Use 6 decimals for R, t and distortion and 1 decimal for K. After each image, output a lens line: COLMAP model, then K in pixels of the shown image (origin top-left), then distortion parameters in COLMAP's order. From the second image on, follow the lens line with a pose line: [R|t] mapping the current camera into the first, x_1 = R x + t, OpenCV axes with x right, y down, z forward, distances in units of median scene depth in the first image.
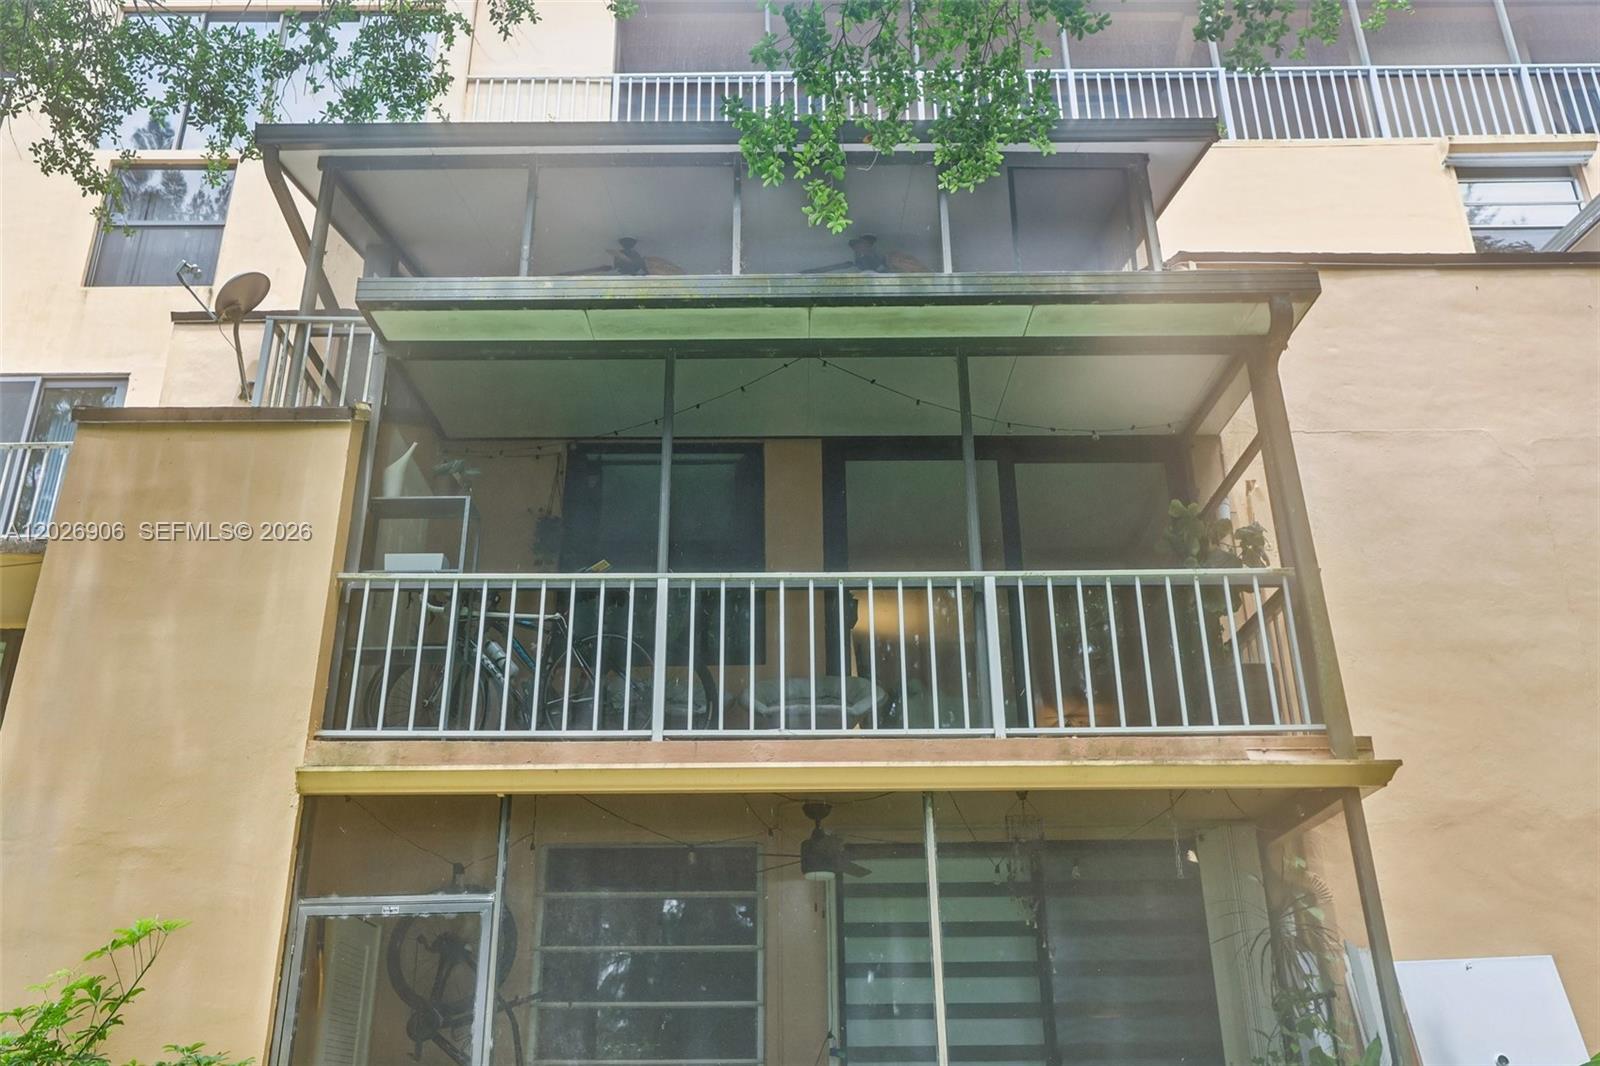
lens RADIAL K [[1319.1, 0, 798.8], [0, 1319.1, 531.5], [0, 0, 1]] dist [-0.014721, 0.015979]
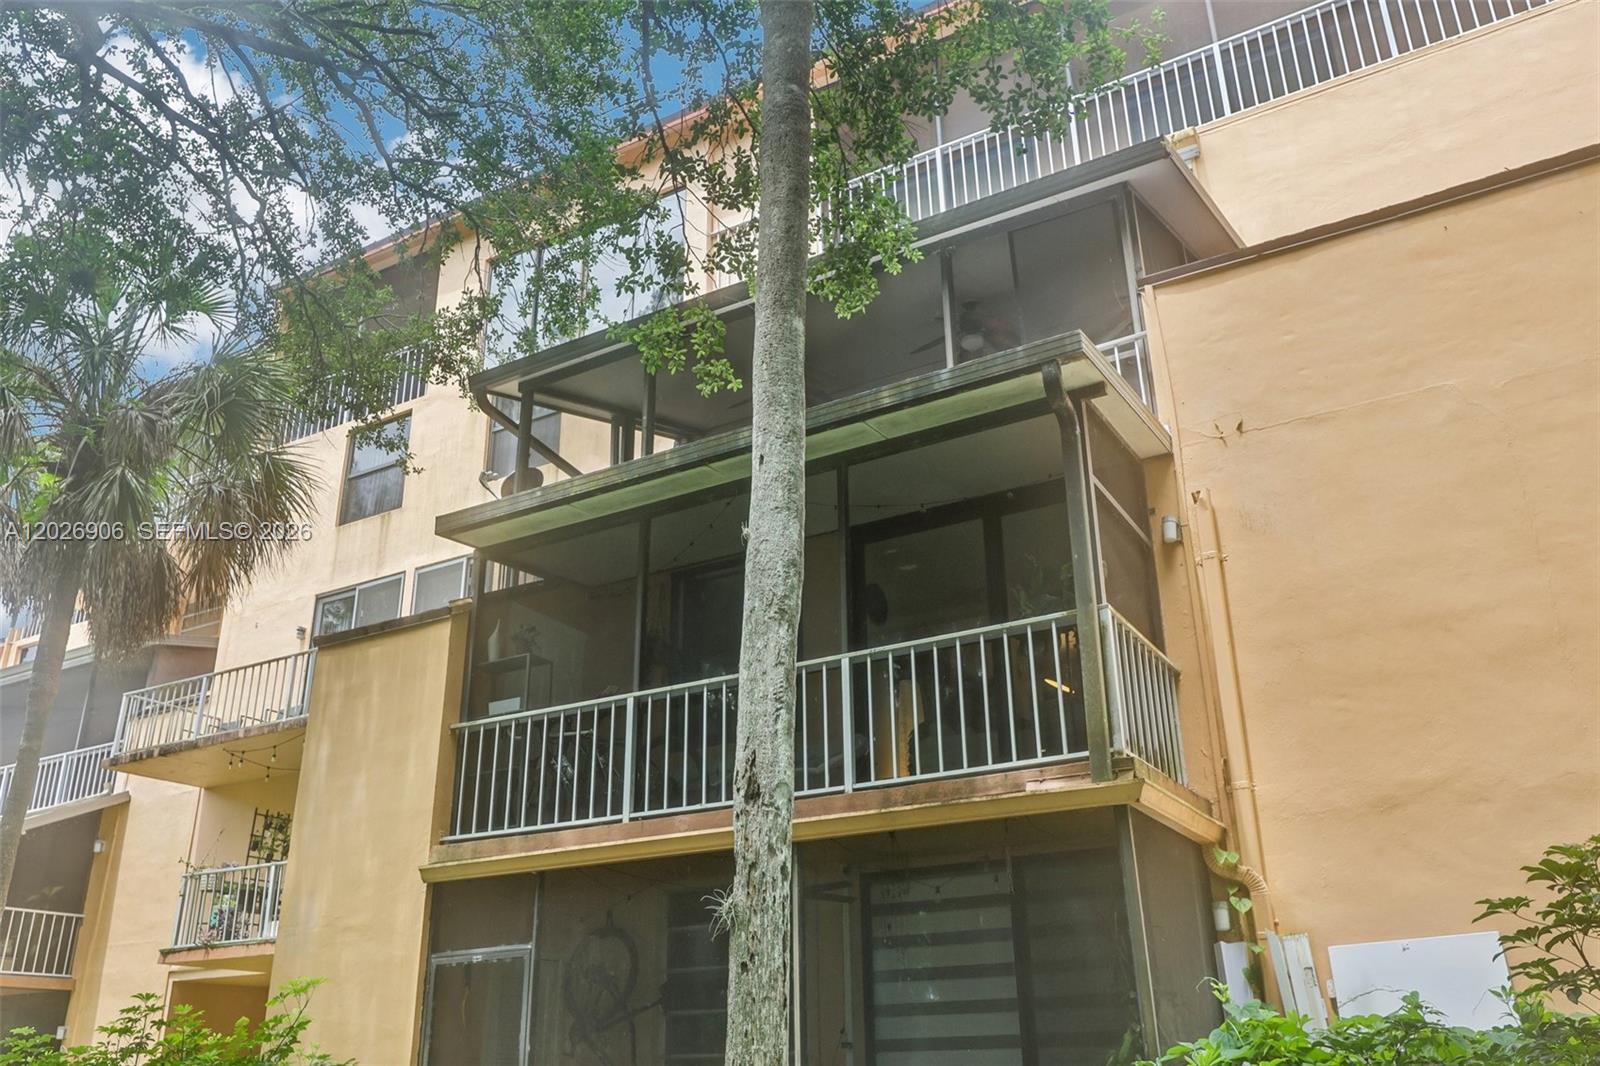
lens RADIAL K [[1319.1, 0, 798.7], [0, 1319.1, 533.9], [0, 0, 1]] dist [-0.014721, 0.015979]
pose [[0.866103, -0.199413, -0.458367, 0.679364], [0.206625, 0.977795, -0.034963, -0.043890], [0.455161, -0.064429, 0.888075, -0.096544]]
